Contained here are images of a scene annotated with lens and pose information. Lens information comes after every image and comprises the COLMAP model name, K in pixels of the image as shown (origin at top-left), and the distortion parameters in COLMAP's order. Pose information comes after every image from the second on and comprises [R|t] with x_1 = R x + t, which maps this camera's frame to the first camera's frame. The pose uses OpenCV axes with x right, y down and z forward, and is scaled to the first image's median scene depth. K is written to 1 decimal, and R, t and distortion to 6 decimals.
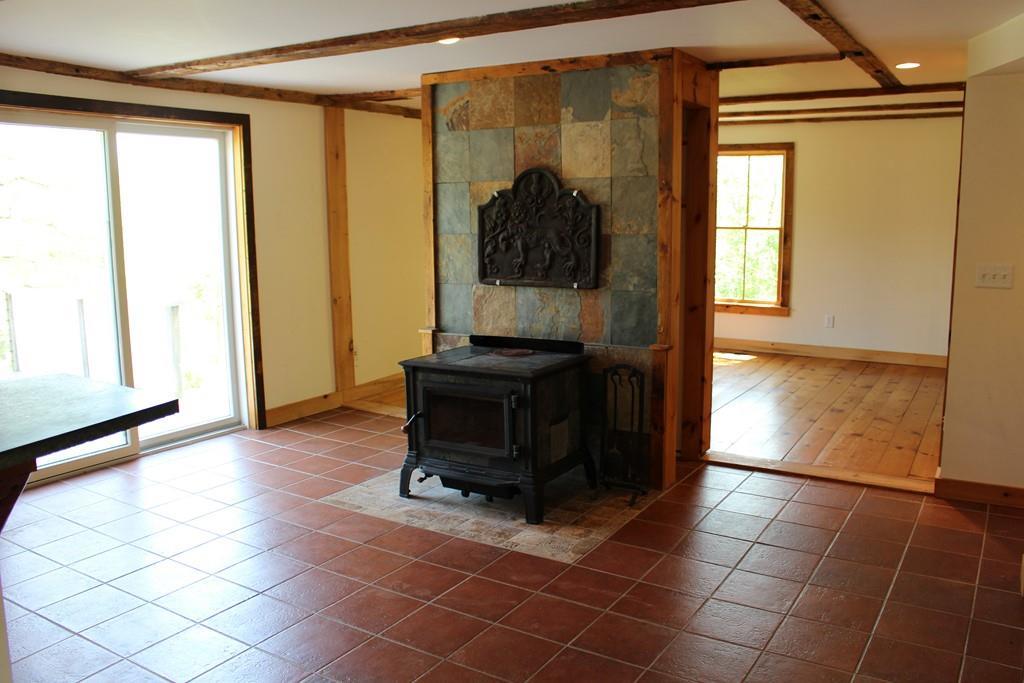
lens RADIAL K [[854.5, 0, 511.5], [0, 854.5, 337.5], [0, 0, 1]] dist [-0.088683, -0.000899]
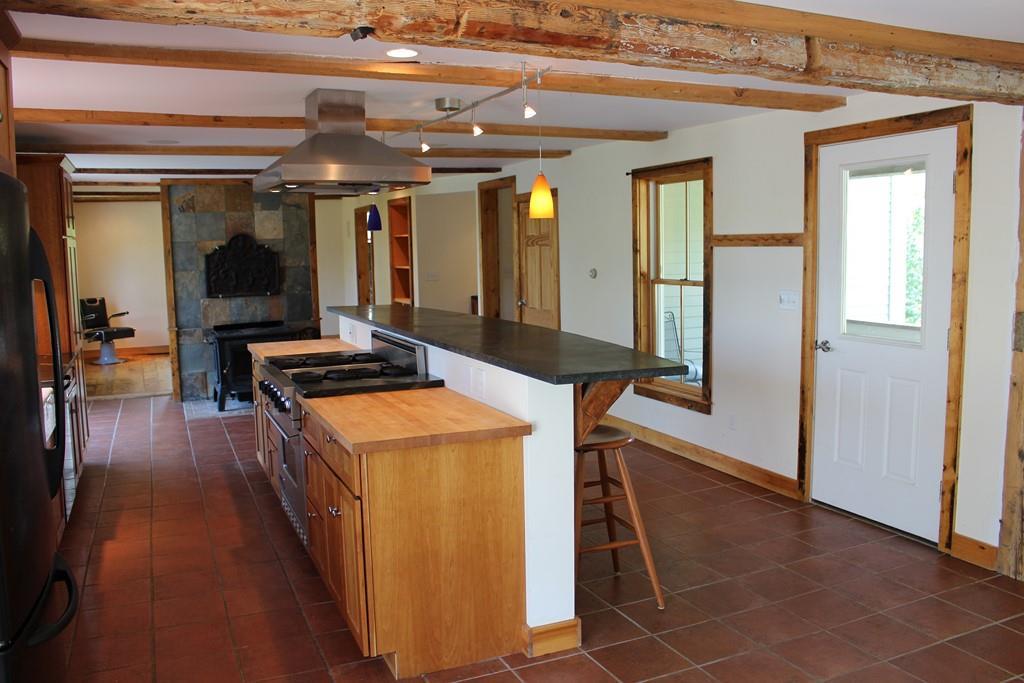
lens RADIAL K [[854.5, 0, 511.9], [0, 854.5, 342.0], [0, 0, 1]] dist [-0.088683, -0.000899]
pose [[0.577357, -0.102113, 0.810082, -1.144936], [0.146769, 0.988967, 0.020057, 0.088104], [-0.803192, 0.107315, 0.585974, -0.548960]]
